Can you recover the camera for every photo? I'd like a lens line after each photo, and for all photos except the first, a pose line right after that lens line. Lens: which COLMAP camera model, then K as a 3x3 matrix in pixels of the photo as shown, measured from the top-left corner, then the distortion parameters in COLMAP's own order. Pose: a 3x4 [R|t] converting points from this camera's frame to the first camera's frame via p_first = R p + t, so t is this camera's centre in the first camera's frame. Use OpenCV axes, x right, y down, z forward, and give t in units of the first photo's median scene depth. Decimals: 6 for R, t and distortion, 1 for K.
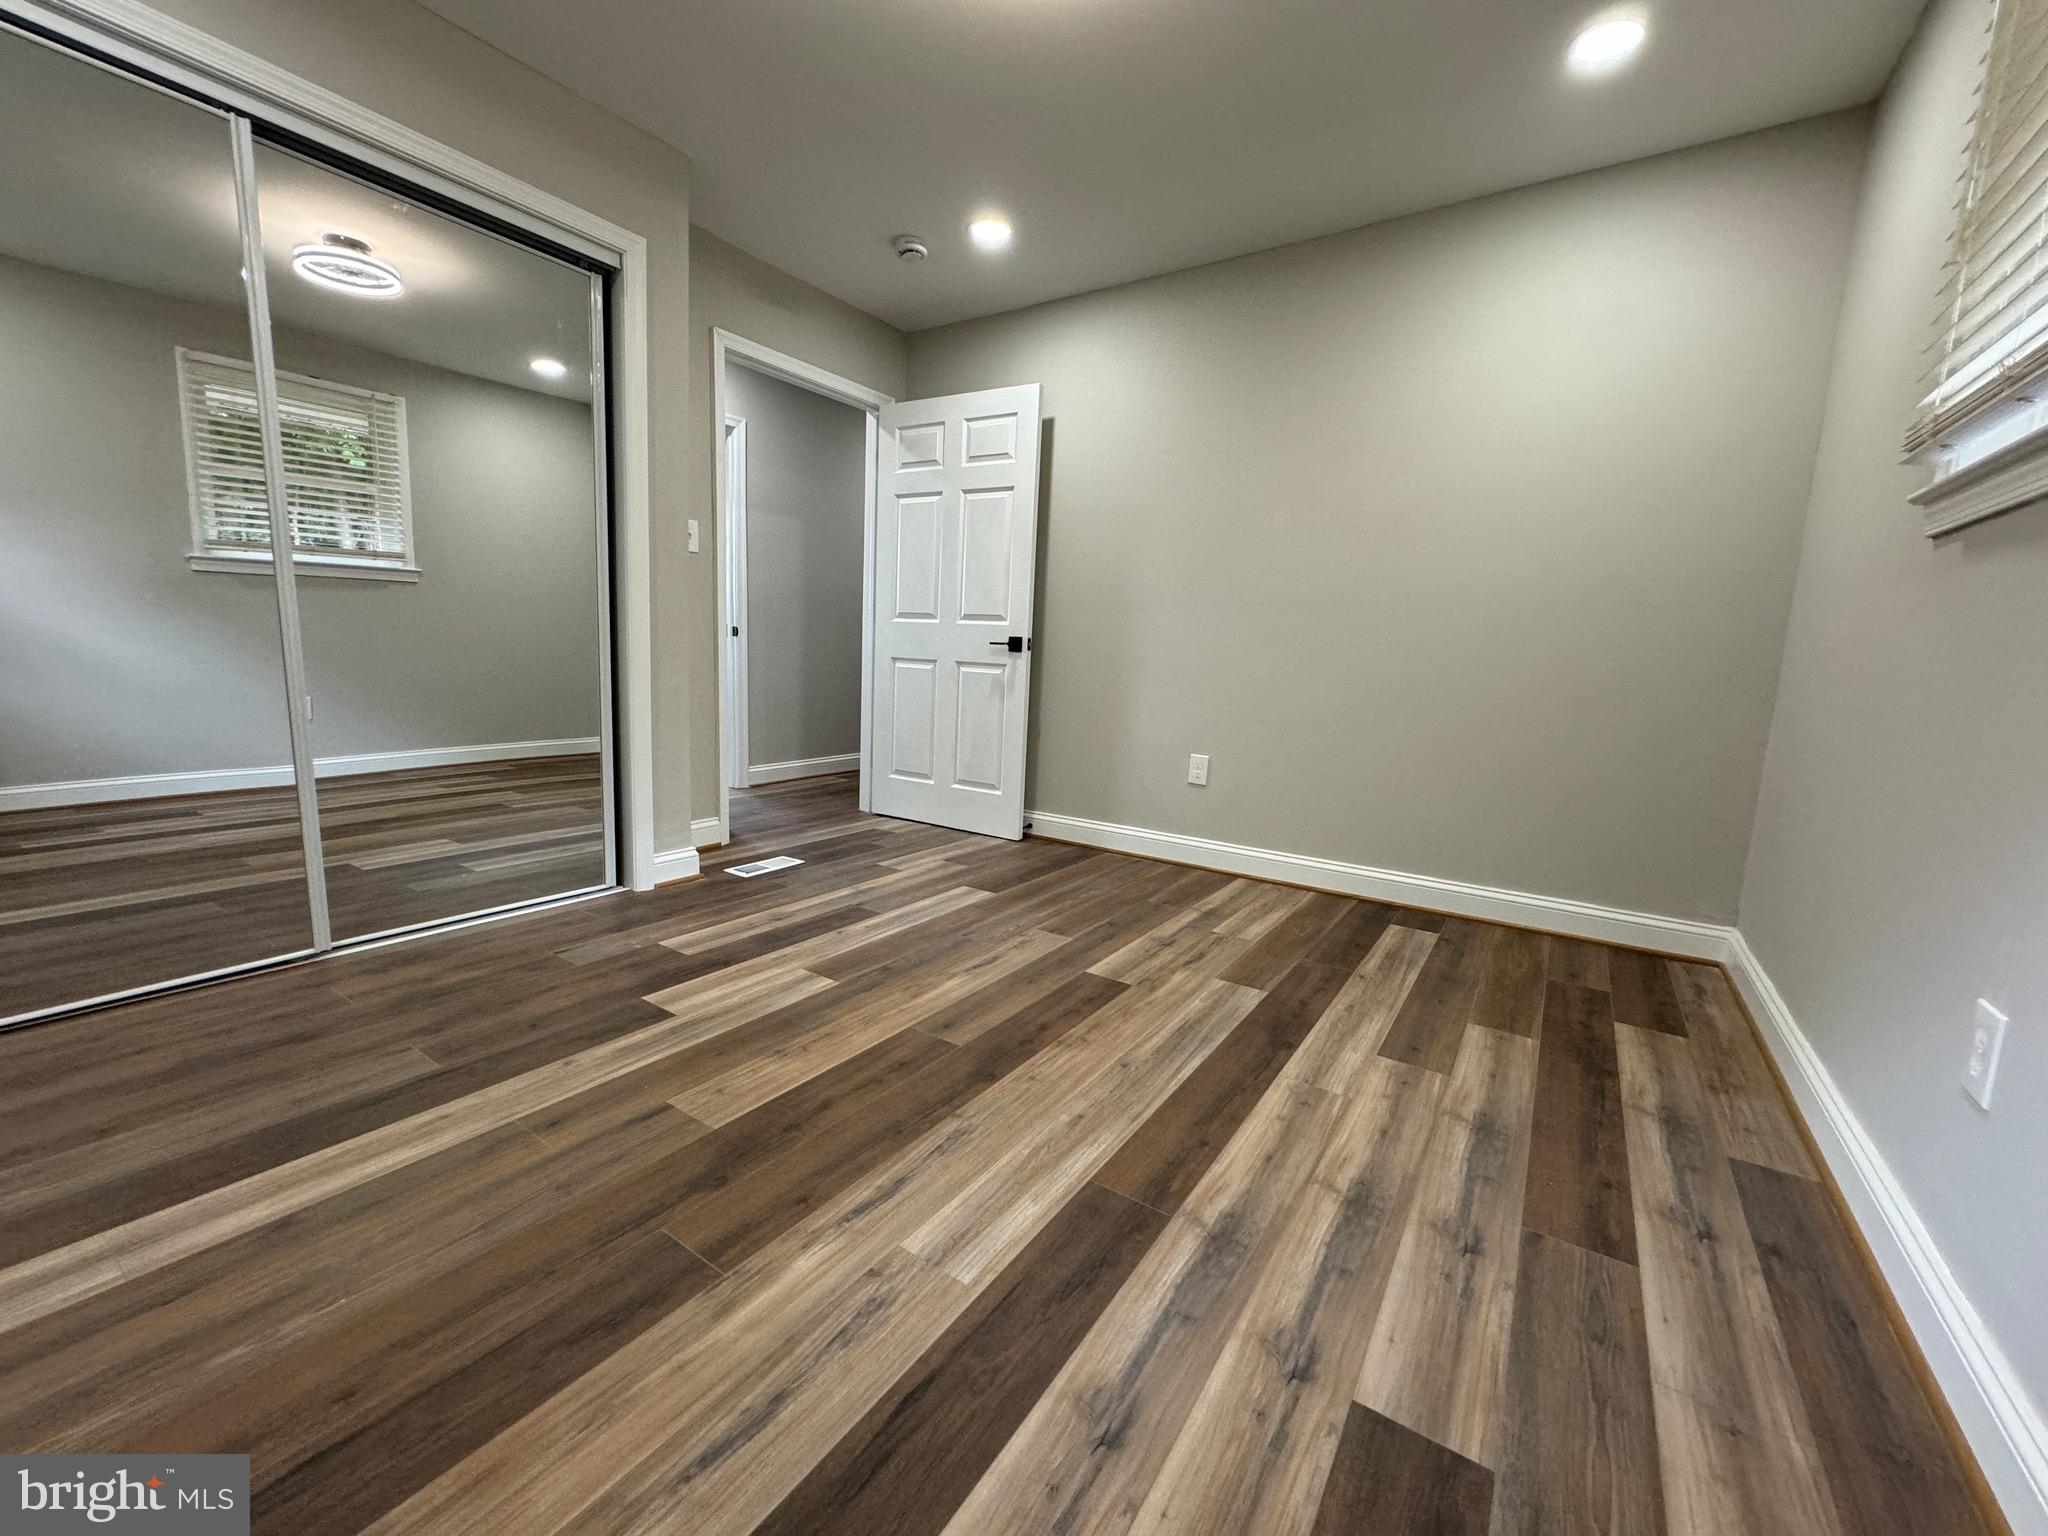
lens RADIAL K [[819.7, 0, 1023.5], [0, 819.7, 764.9], [0, 0, 1]] dist [-0.002796, 0.000456]
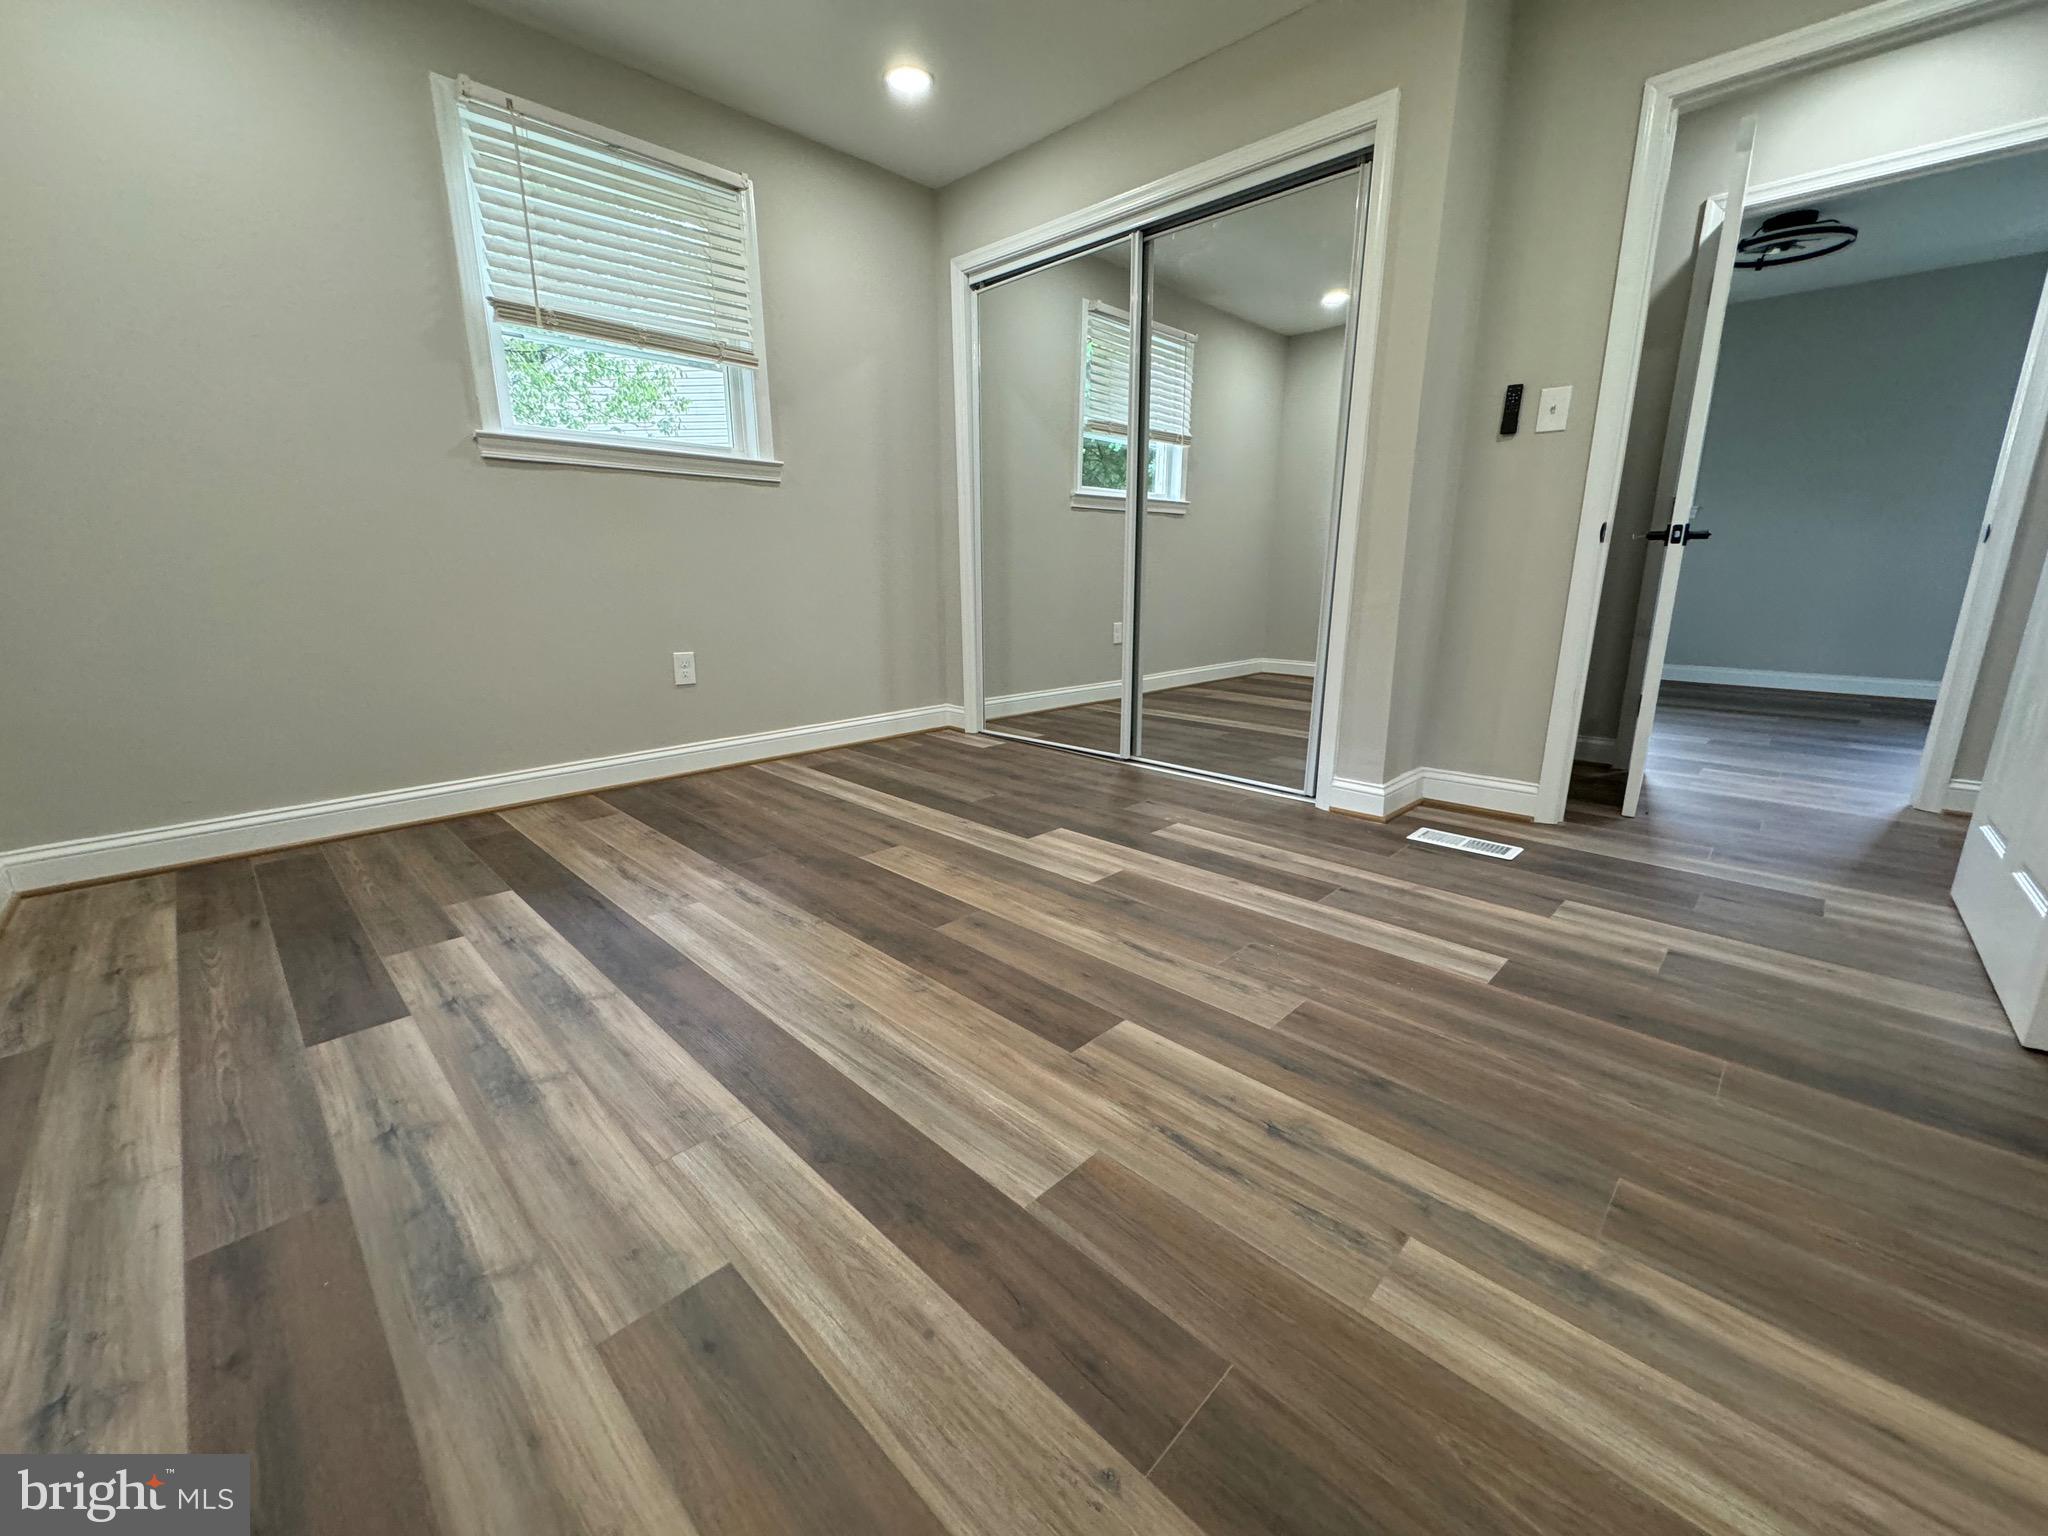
lens RADIAL K [[819.7, 0, 1023.5], [0, 819.7, 764.9], [0, 0, 1]] dist [-0.002796, 0.000456]
pose [[-0.184484, 0.191210, -0.964056, 0.720815], [-0.144392, 0.964976, 0.219024, -0.082554], [0.972171, 0.179609, -0.150414, 1.031549]]
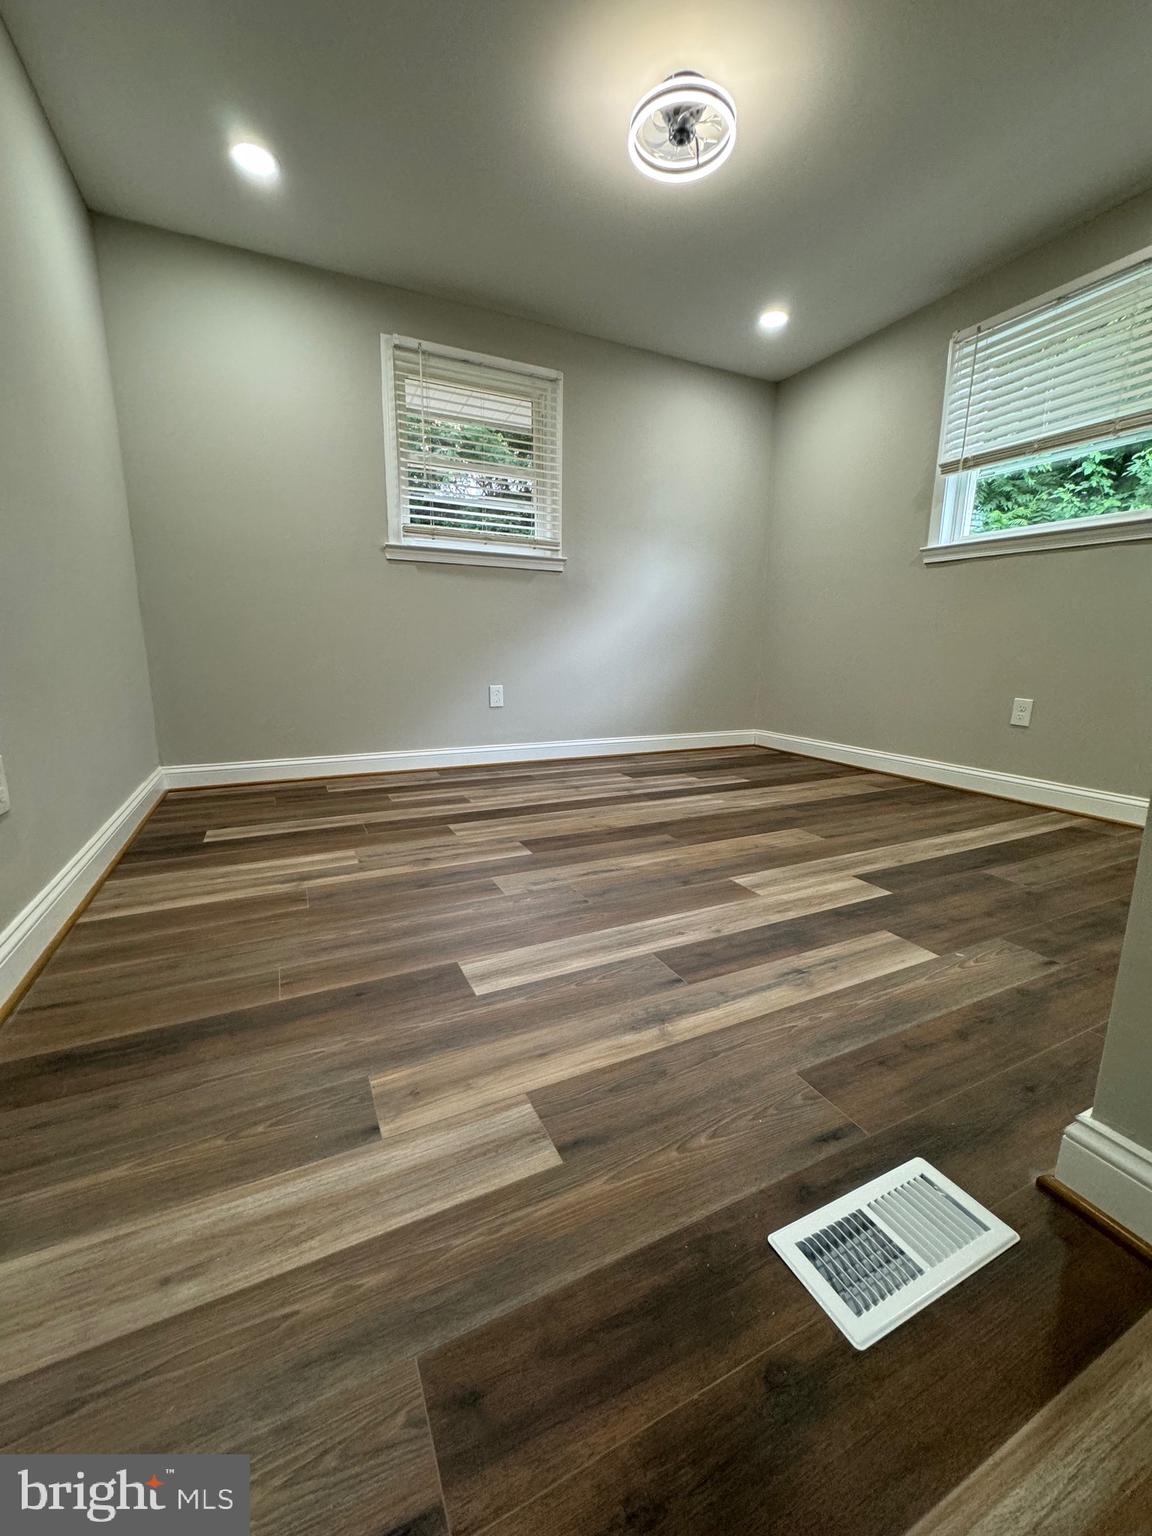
lens RADIAL K [[613.0, 0, 576.0], [0, 613.0, 768.0], [0, 0, 1]] dist [-0.001429, 0.000172]
pose [[-0.861430, -0.148106, 0.485801, -0.438559], [0.026371, 0.942200, 0.334011, -0.191508], [-0.507190, 0.300539, -0.807734, 1.767507]]
